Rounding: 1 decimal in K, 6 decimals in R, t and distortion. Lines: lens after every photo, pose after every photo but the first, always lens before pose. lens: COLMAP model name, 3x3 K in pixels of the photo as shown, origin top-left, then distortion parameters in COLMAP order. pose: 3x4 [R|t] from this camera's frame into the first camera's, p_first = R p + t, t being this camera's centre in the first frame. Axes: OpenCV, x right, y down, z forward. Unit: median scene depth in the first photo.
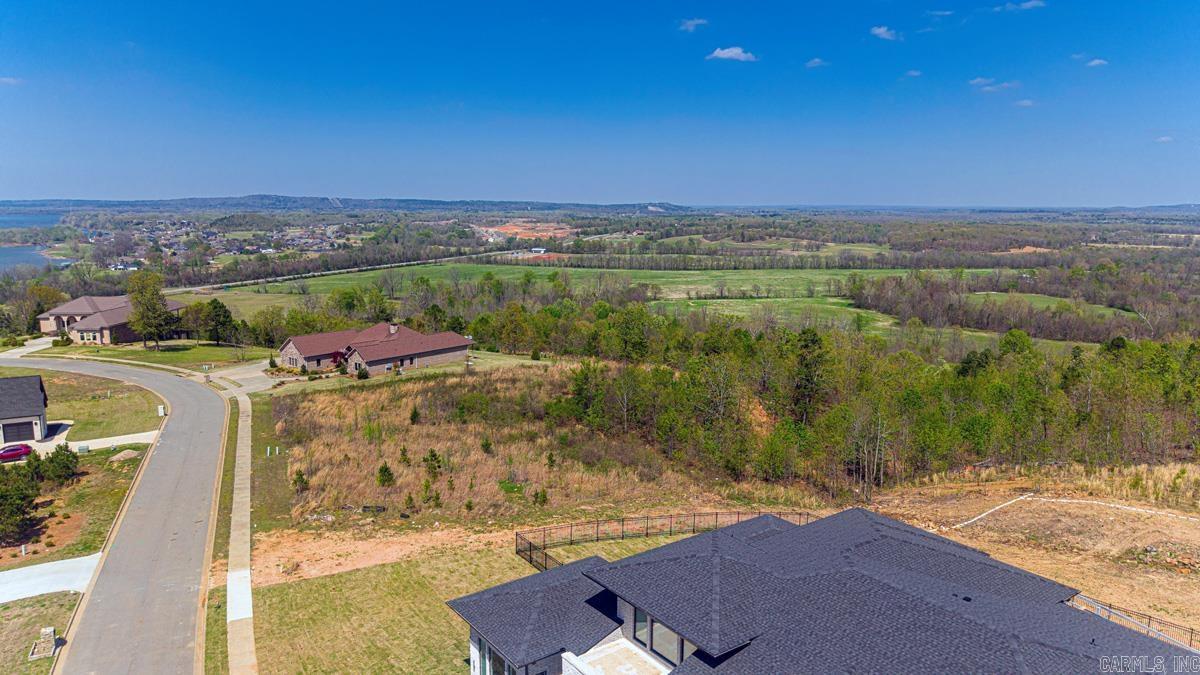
lens RADIAL K [[801.4, 0, 599.5], [0, 801.4, 332.5], [0, 0, 1]] dist [0.046060, -0.063215]
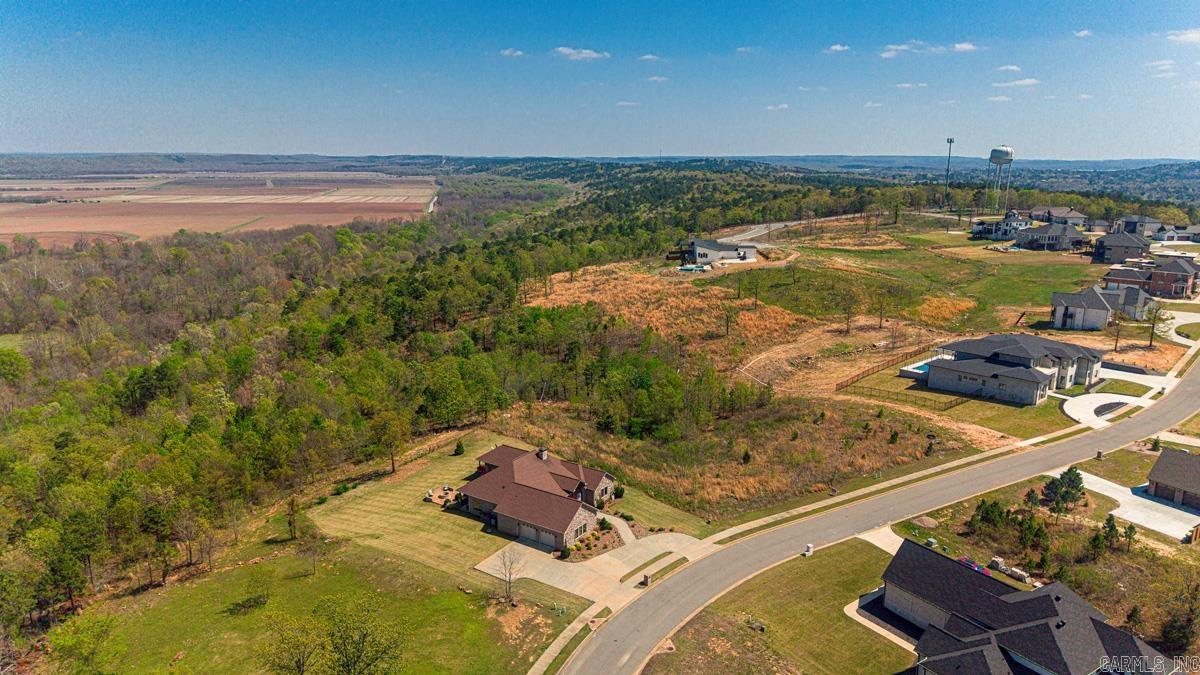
lens RADIAL K [[801.4, 0, 599.5], [0, 801.4, 332.5], [0, 0, 1]] dist [0.046060, -0.063215]
pose [[-0.096190, -0.219448, 0.970871, -0.949003], [0.151690, 0.960769, 0.232193, -0.286832], [-0.983737, 0.169606, -0.059128, 0.843581]]
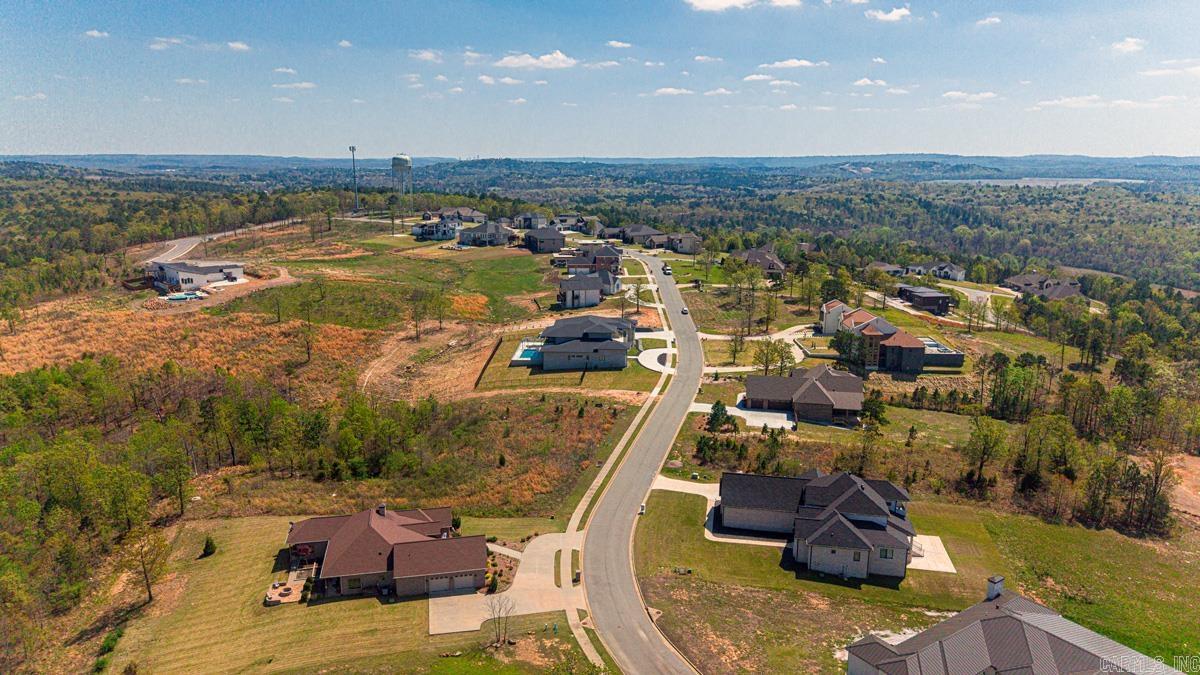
lens RADIAL K [[811.0, 0, 599.2], [0, 811.0, 290.6], [0, 0, 1]] dist [0.024861, -0.031323]
pose [[-0.783515, -0.108616, 0.611807, -0.808063], [0.090403, 0.954202, 0.285178, -0.387262], [-0.614762, 0.278751, -0.737812, 1.241591]]
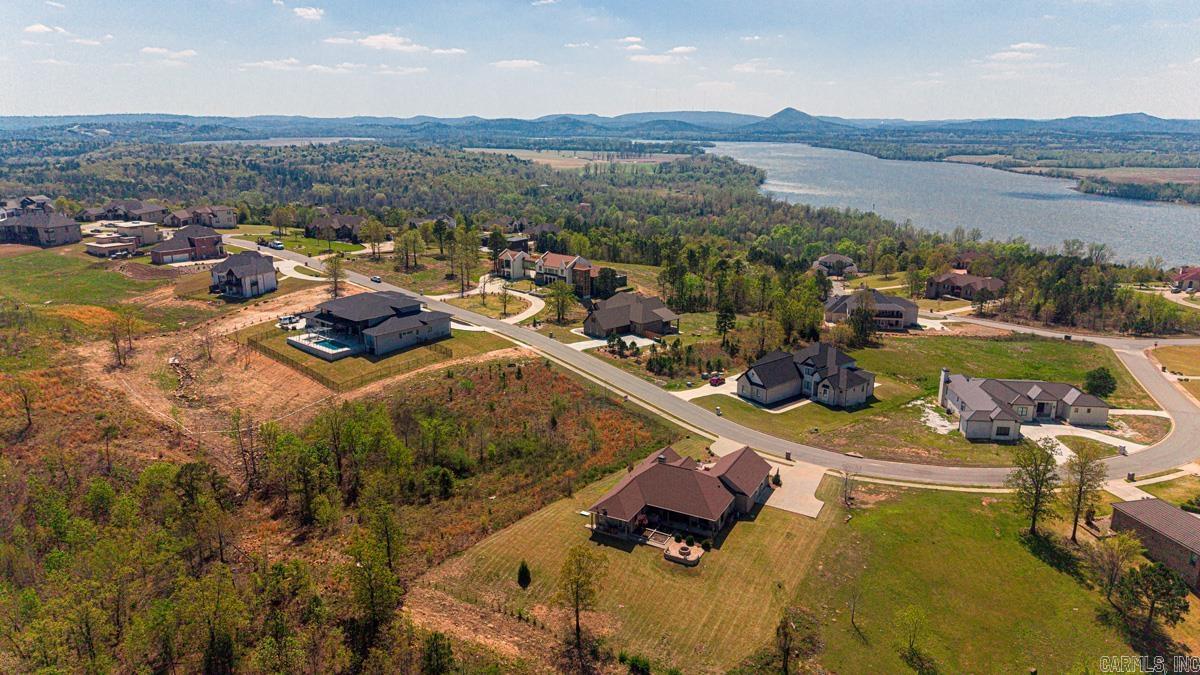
lens RADIAL K [[801.4, 0, 599.5], [0, 801.4, 332.5], [0, 0, 1]] dist [0.046060, -0.063215]
pose [[-0.978251, 0.045498, -0.202371, -0.013835], [-0.040115, 0.915727, 0.399793, -0.424163], [0.203507, 0.399216, -0.893987, 1.499727]]
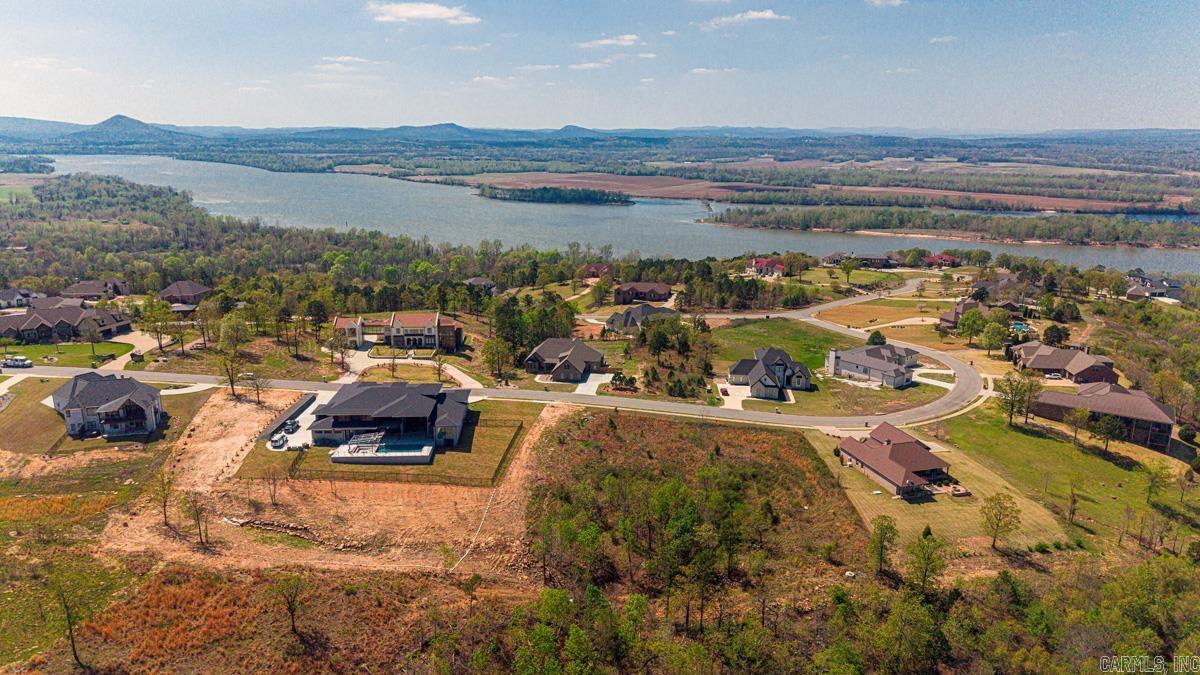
lens RADIAL K [[801.4, 0, 599.5], [0, 801.4, 332.5], [0, 0, 1]] dist [0.046060, -0.063215]
pose [[-0.563149, 0.194843, -0.803056, 0.869782], [-0.137164, 0.936284, 0.323355, -0.454885], [0.814892, 0.292247, -0.500542, 1.061183]]
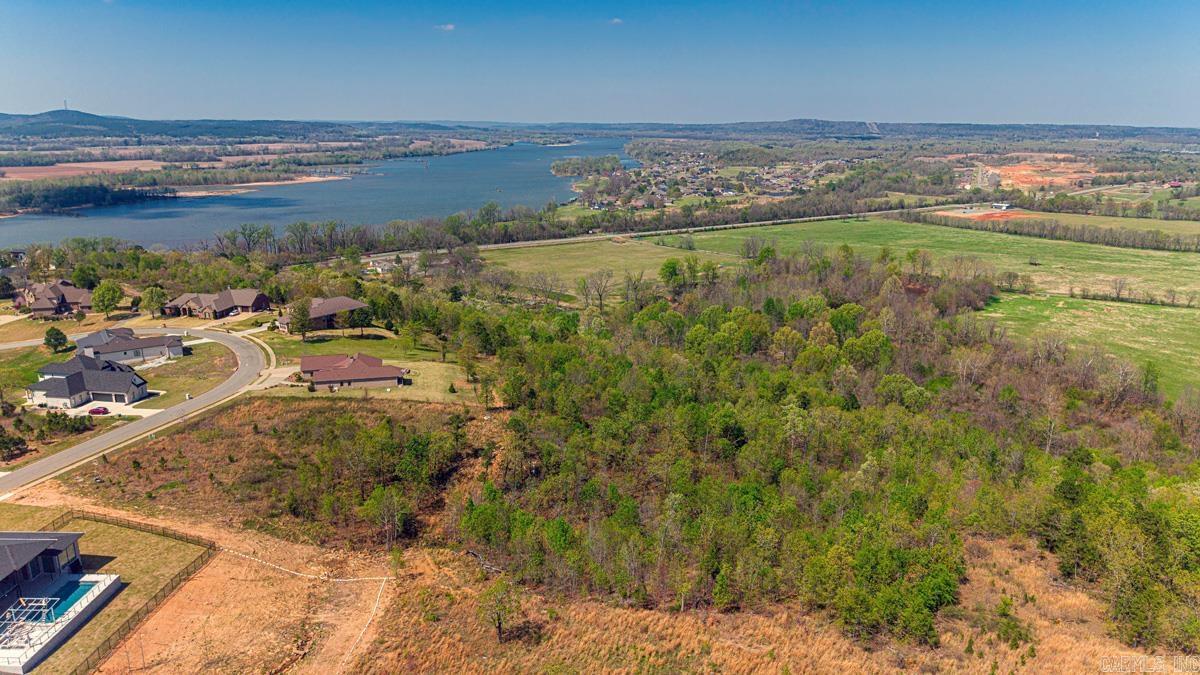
lens RADIAL K [[796.2, 0, 599.2], [0, 796.2, 351.7], [0, 0, 1]] dist [0.045880, -0.063792]
pose [[0.797963, 0.167249, -0.579036, 0.903123], [-0.097483, 0.983892, 0.149847, -0.264414], [0.594770, -0.063126, 0.801413, 0.028394]]
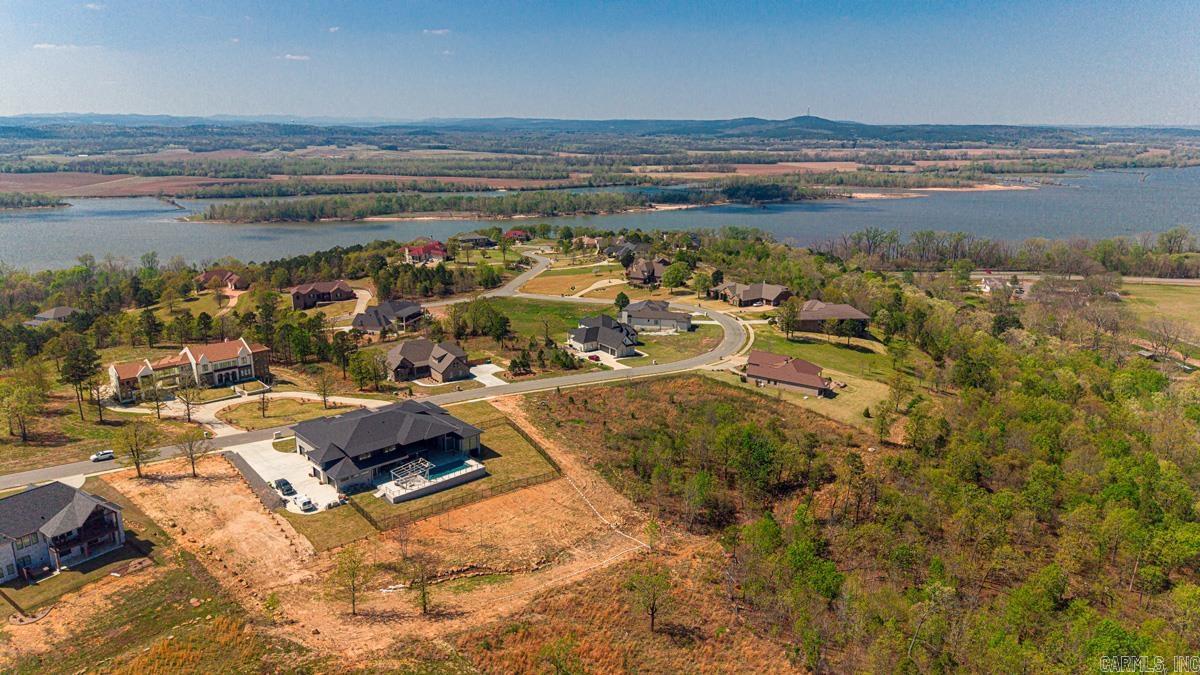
lens RADIAL K [[801.4, 0, 599.5], [0, 801.4, 332.5], [0, 0, 1]] dist [0.046060, -0.063215]
pose [[0.104453, 0.248541, -0.962973, 1.126086], [-0.161610, 0.959642, 0.230151, -0.335513], [0.981311, 0.131586, 0.140404, 0.330123]]
